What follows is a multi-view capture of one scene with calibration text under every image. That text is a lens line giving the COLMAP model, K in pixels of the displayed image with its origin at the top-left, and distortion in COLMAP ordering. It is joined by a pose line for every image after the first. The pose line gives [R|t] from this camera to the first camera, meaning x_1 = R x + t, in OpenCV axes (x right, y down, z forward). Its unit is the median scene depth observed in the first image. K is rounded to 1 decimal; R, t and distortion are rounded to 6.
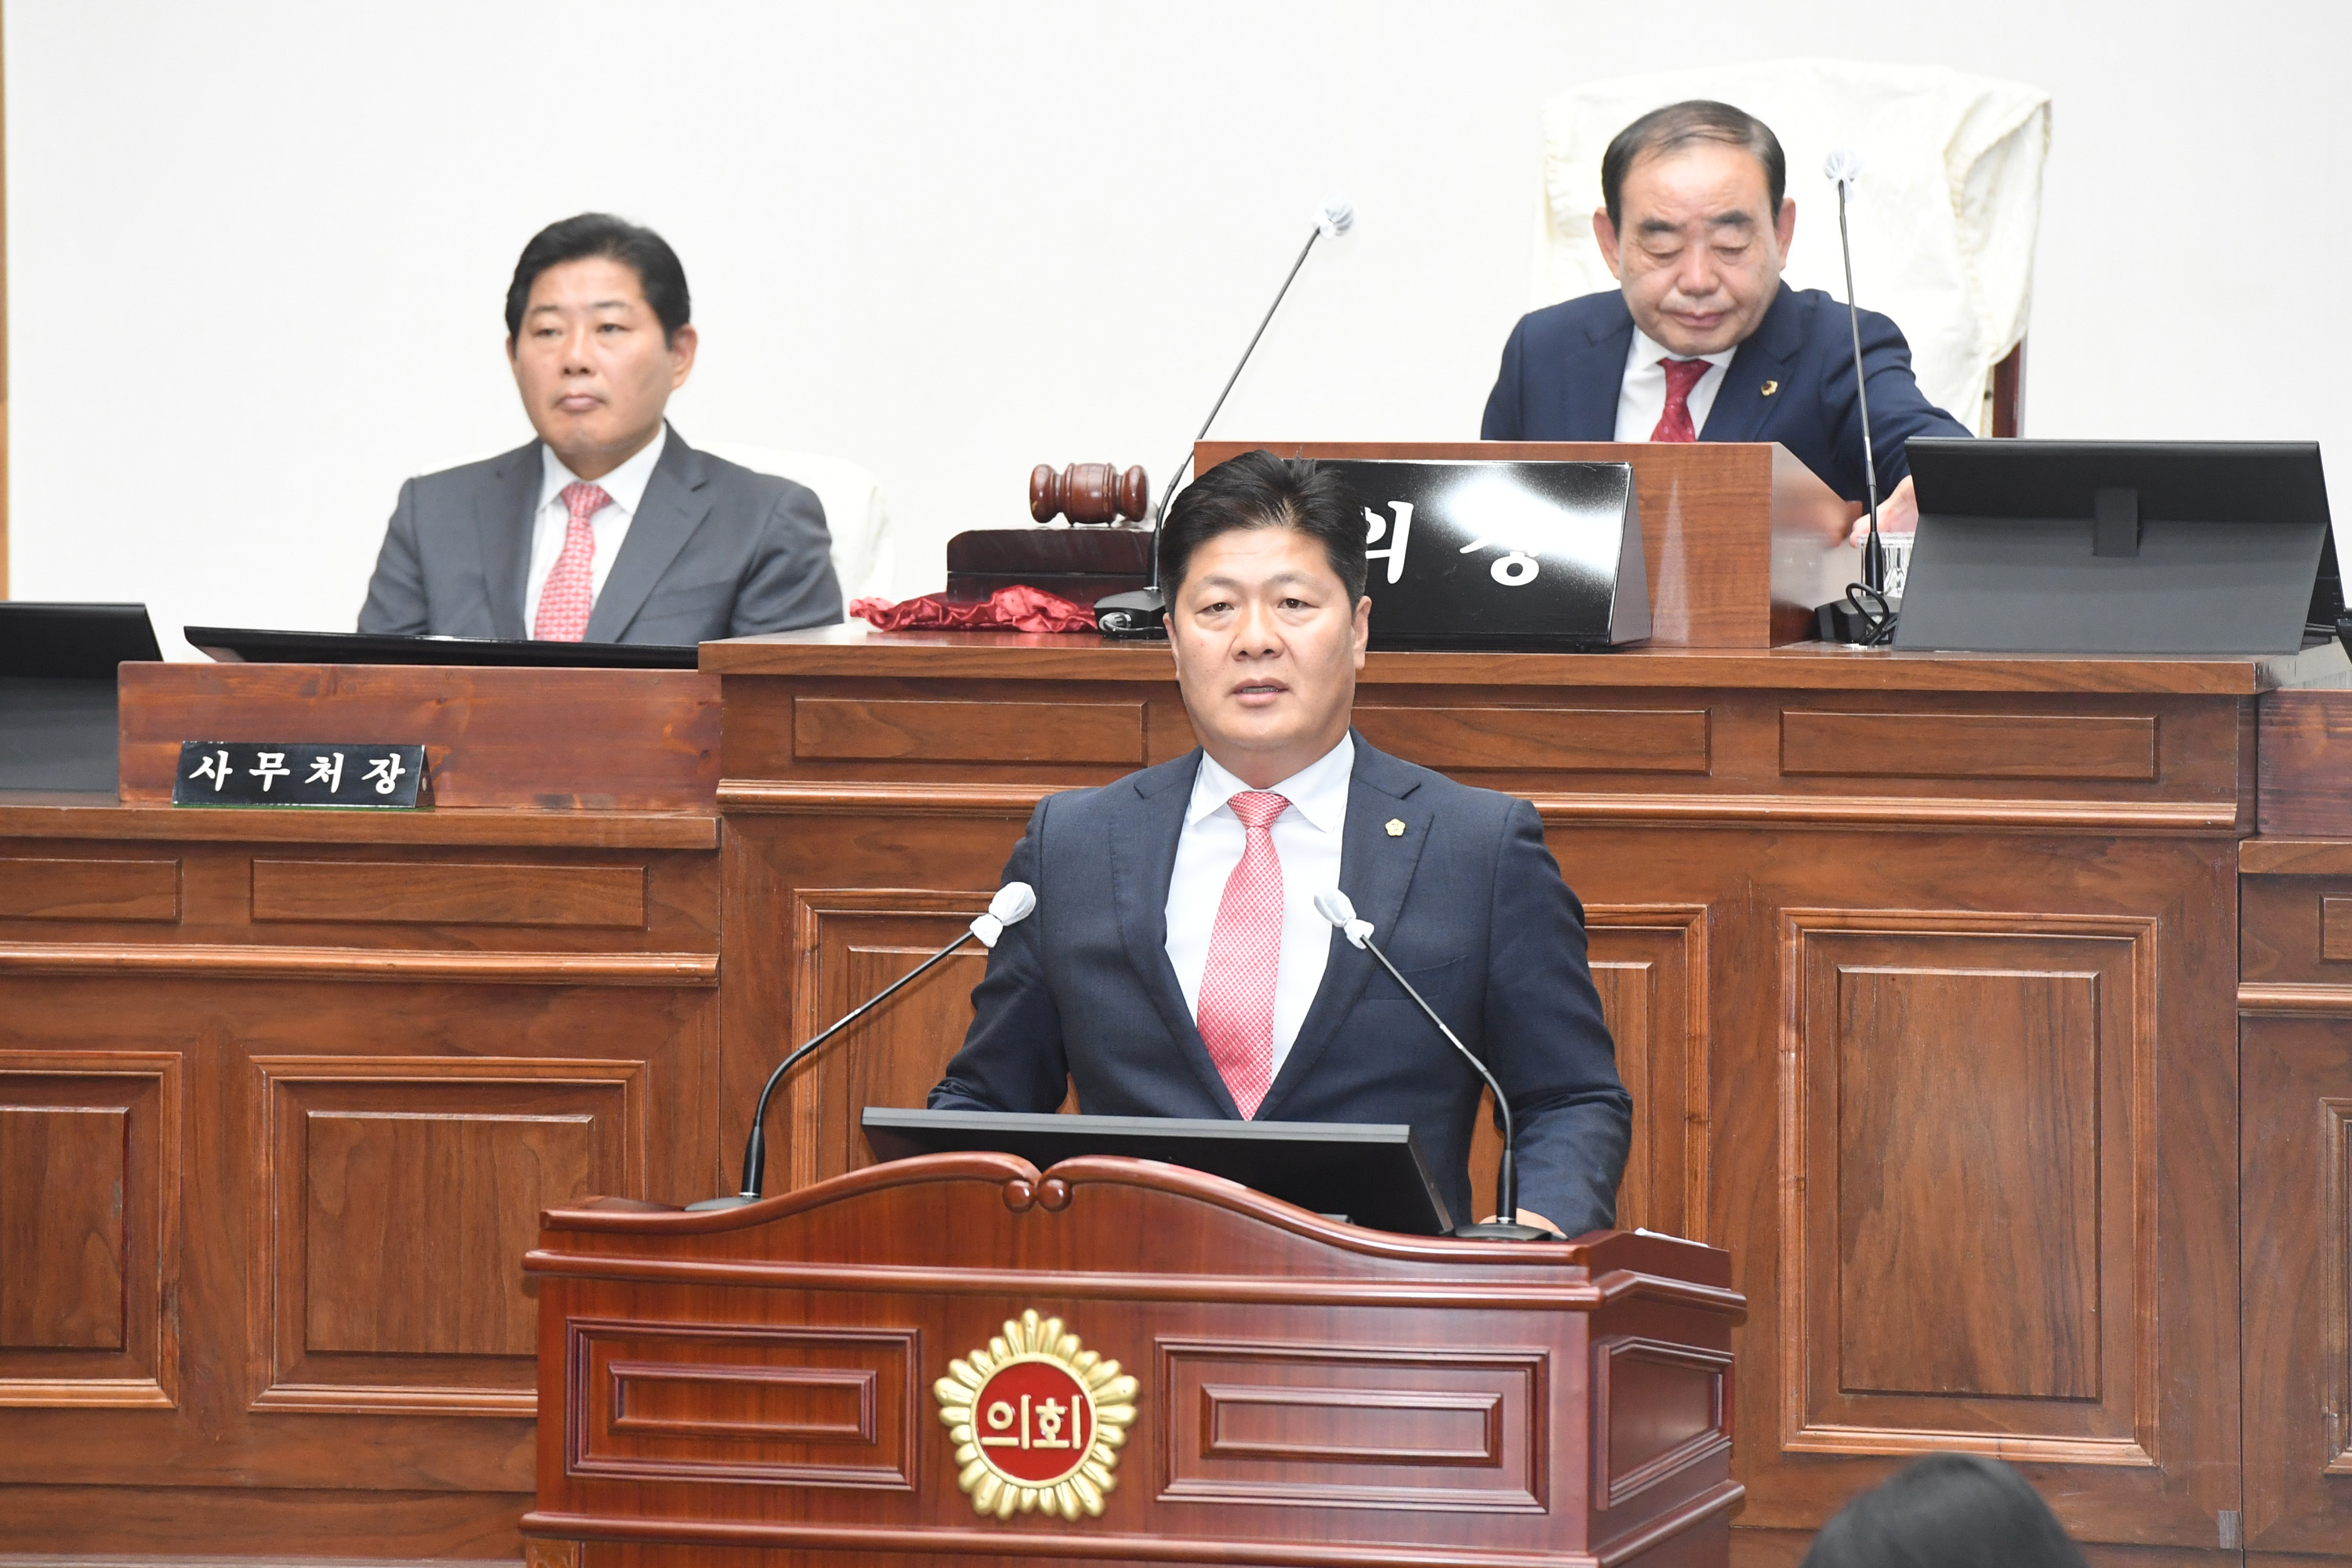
lens RADIAL K [[14199.4, 0, 1063.0], [0, 14199.4, 732.2], [0, 0, 1]] dist [2.261751, 0.000000]
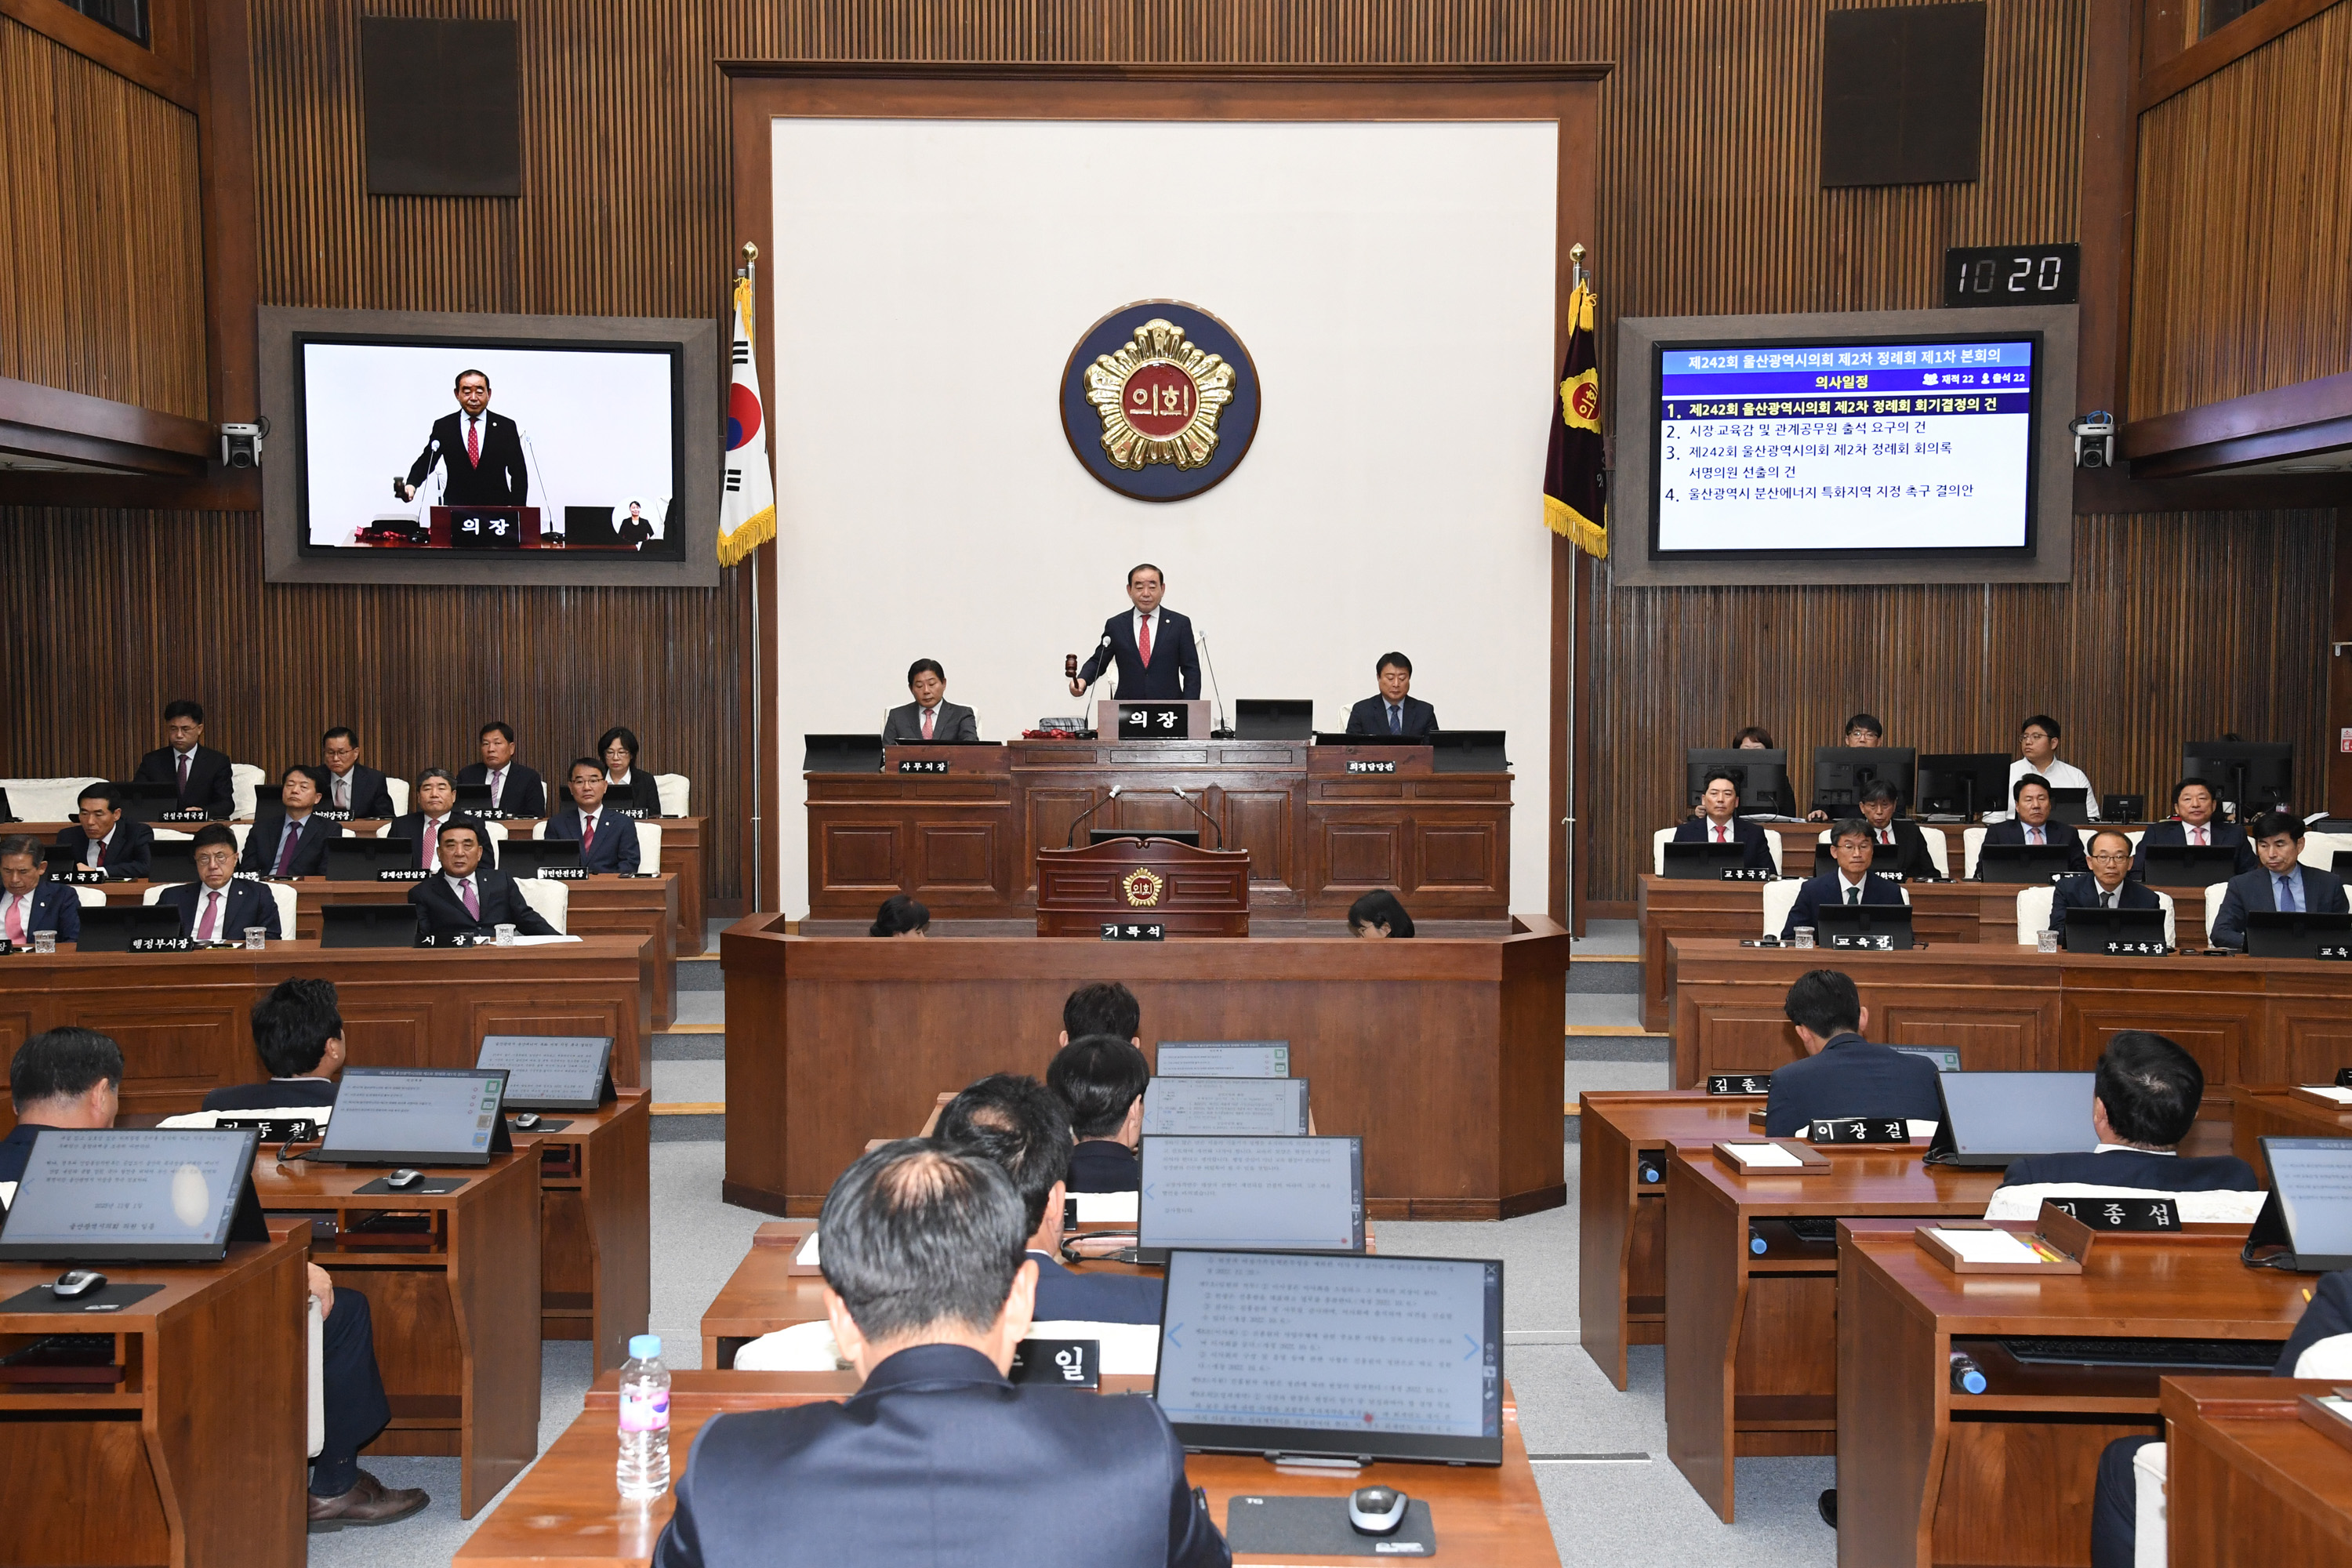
lens RADIAL K [[2740.9, 0, 1141.3], [0, 2740.9, 777.0], [0, 0, 1]] dist [0.139773, 0.000000]
pose [[0.973343, -0.015382, 0.228838, -0.205463], [0.014008, 0.999873, 0.007626, 0.000146], [-0.228926, -0.004217, 0.973435, 0.025260]]
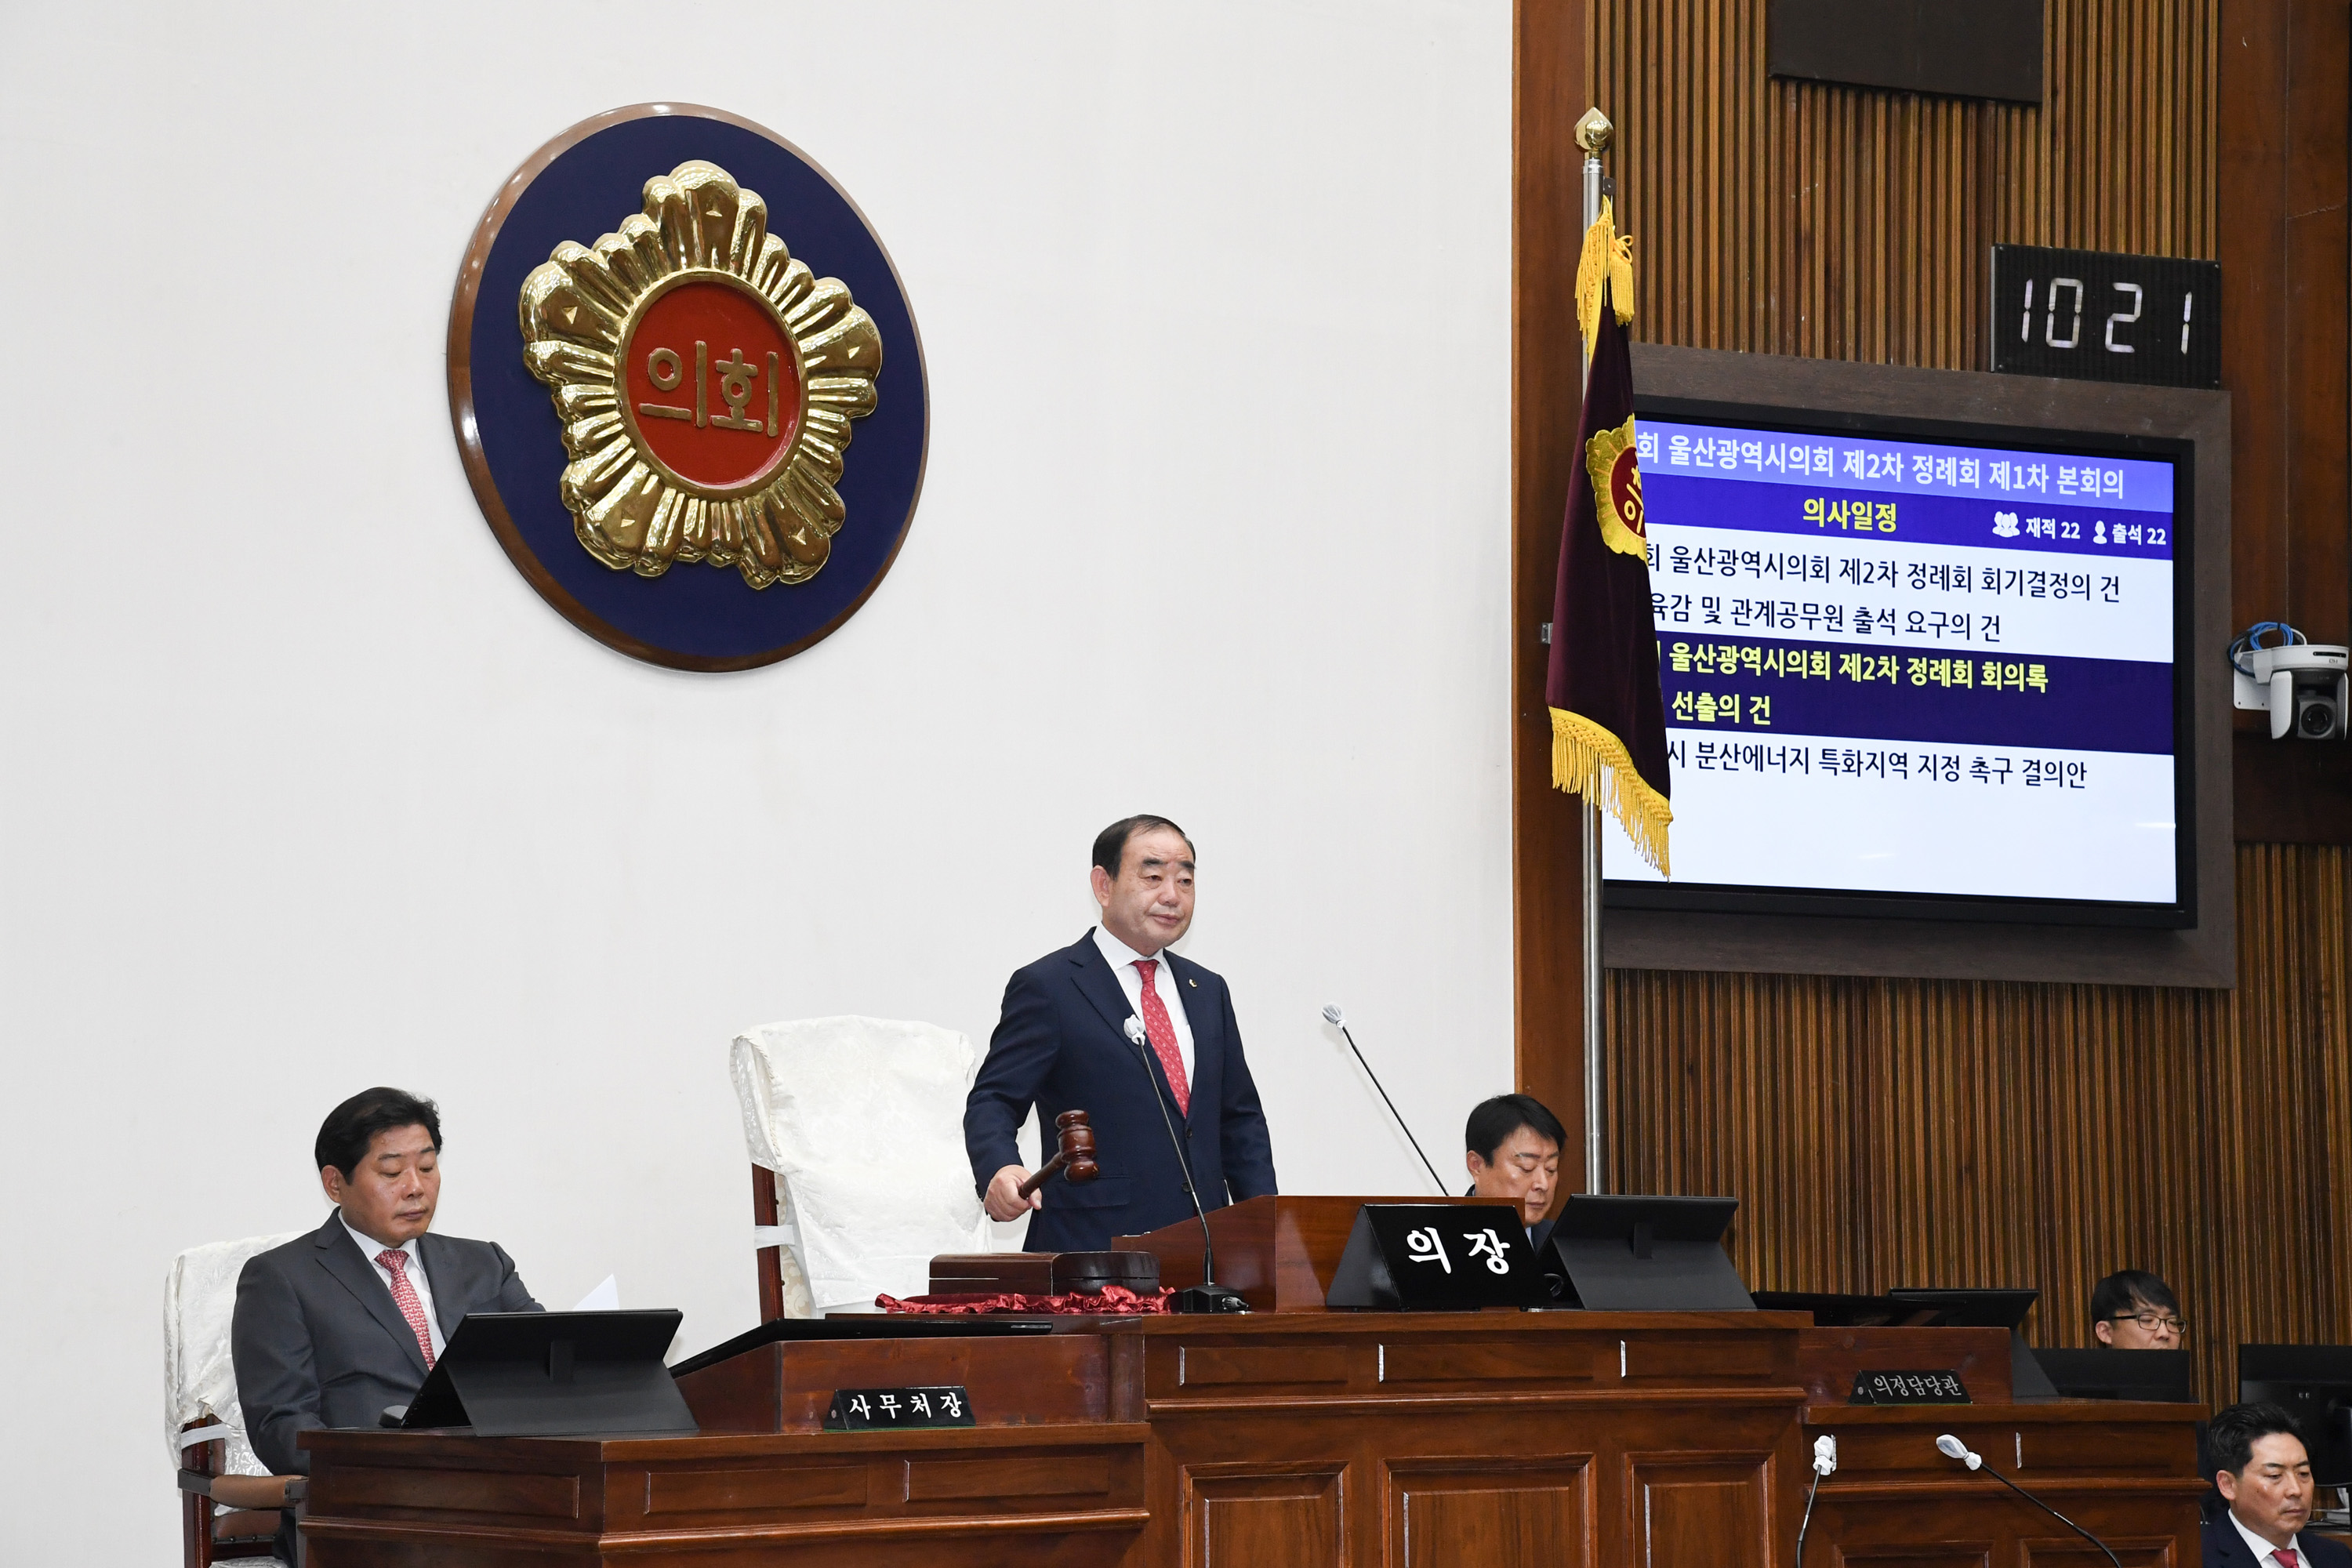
lens RADIAL K [[5415.8, 0, 1160.2], [0, 5415.8, 794.8], [0, 0, 1]] dist [0.619825, 0.000000]
pose [[0.603206, 0.060736, 0.795269, -0.535657], [0.041258, 0.993385, -0.107160, 0.001556], [-0.796517, 0.097451, 0.596710, 0.613084]]
